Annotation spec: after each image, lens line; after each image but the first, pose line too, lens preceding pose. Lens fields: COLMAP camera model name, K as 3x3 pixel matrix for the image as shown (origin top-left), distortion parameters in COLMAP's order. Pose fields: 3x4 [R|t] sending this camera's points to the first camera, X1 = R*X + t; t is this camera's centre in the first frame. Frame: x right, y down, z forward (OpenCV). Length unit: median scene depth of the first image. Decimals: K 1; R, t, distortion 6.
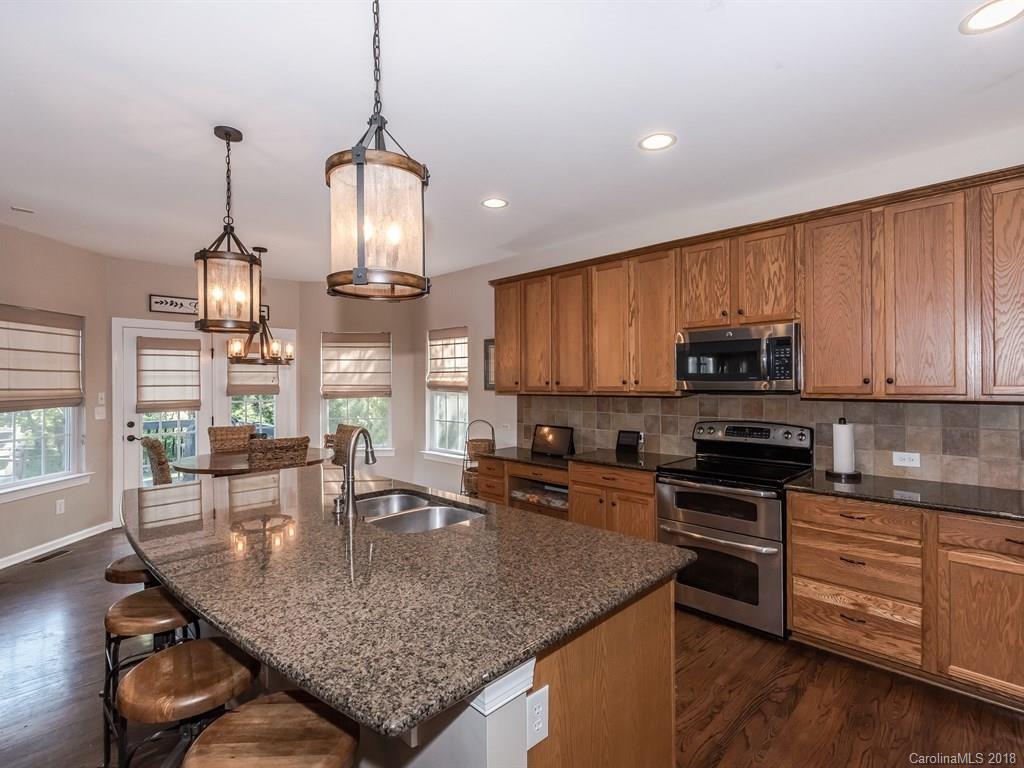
lens RADIAL K [[500.6, 0, 512.0], [0, 500.6, 384.0], [0, 0, 1]] dist [-0.014825, -0.000395]
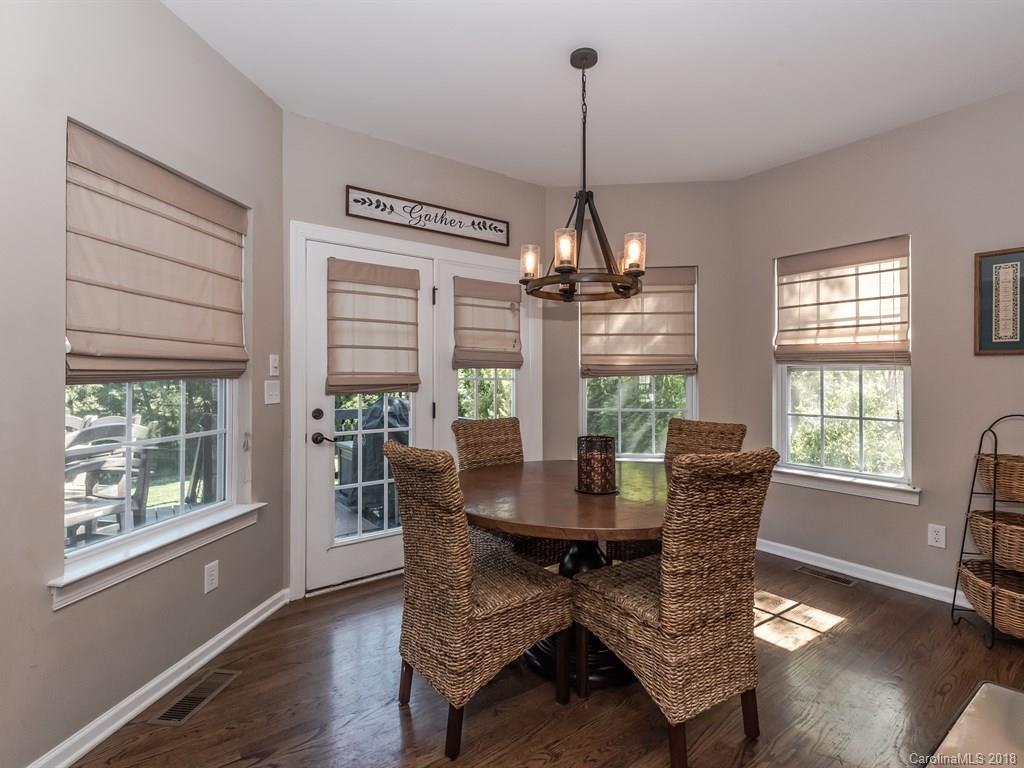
lens RADIAL K [[491.2, 0, 507.6], [0, 491.2, 381.8], [0, 0, 1]] dist [-0.001623, 0.000348]
pose [[0.989852, 0.005287, -0.142003, -0.449844], [-0.004872, 0.999983, 0.003267, 0.039803], [0.142018, -0.002542, 0.989861, 0.453234]]
